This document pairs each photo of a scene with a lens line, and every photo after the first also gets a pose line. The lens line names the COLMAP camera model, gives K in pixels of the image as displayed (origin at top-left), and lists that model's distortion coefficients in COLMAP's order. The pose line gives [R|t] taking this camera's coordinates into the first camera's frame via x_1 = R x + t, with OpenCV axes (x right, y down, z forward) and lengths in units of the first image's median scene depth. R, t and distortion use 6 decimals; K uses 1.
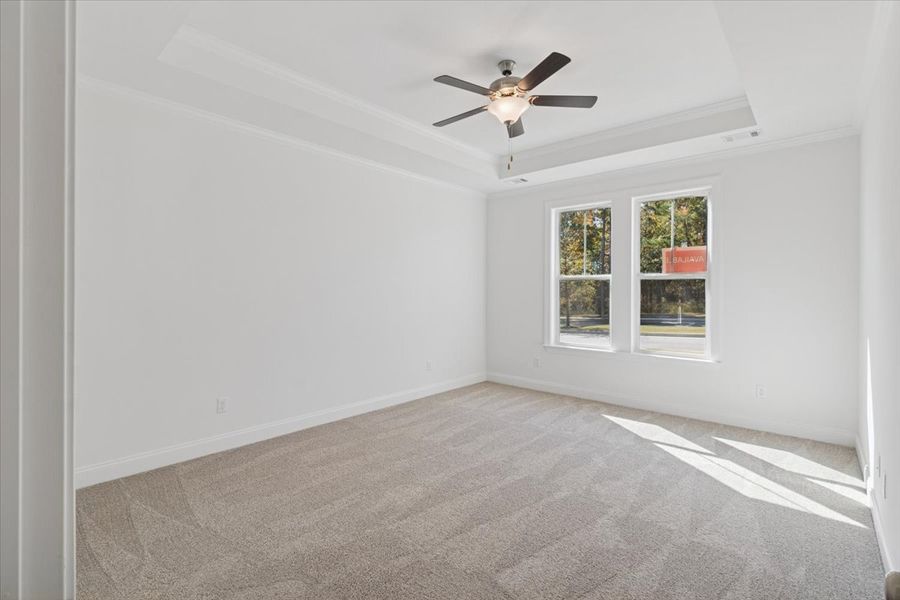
lens RADIAL K [[435.4, 0, 449.1], [0, 435.4, 297.5], [0, 0, 1]] dist [0.006818, 0.000260]
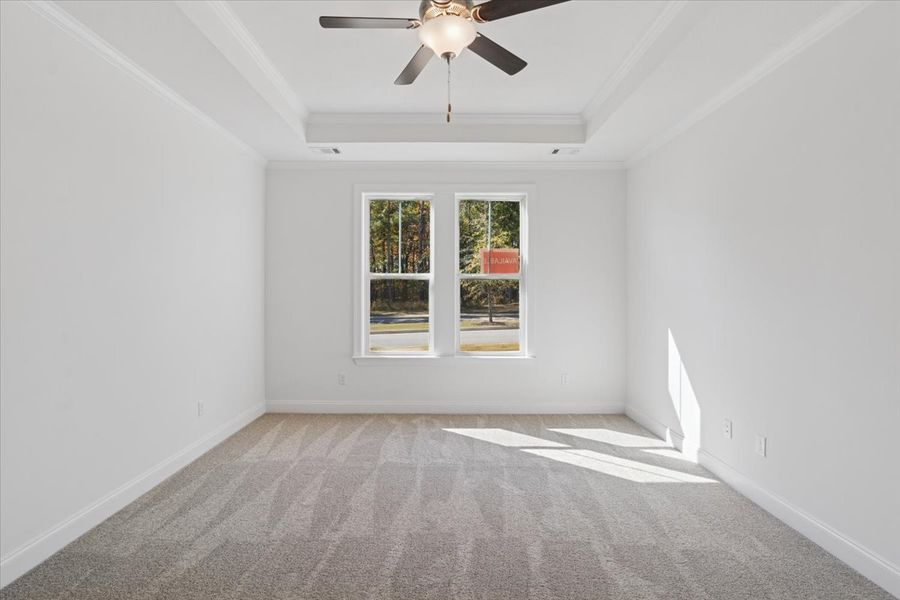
lens RADIAL K [[435.4, 0, 450.3], [0, 435.4, 294.4], [0, 0, 1]] dist [0.006818, 0.000260]
pose [[0.737622, -0.007139, 0.675177, -0.265756], [0.010281, 0.999947, -0.000659, -0.008982], [-0.675136, 0.007427, 0.737656, 0.352964]]
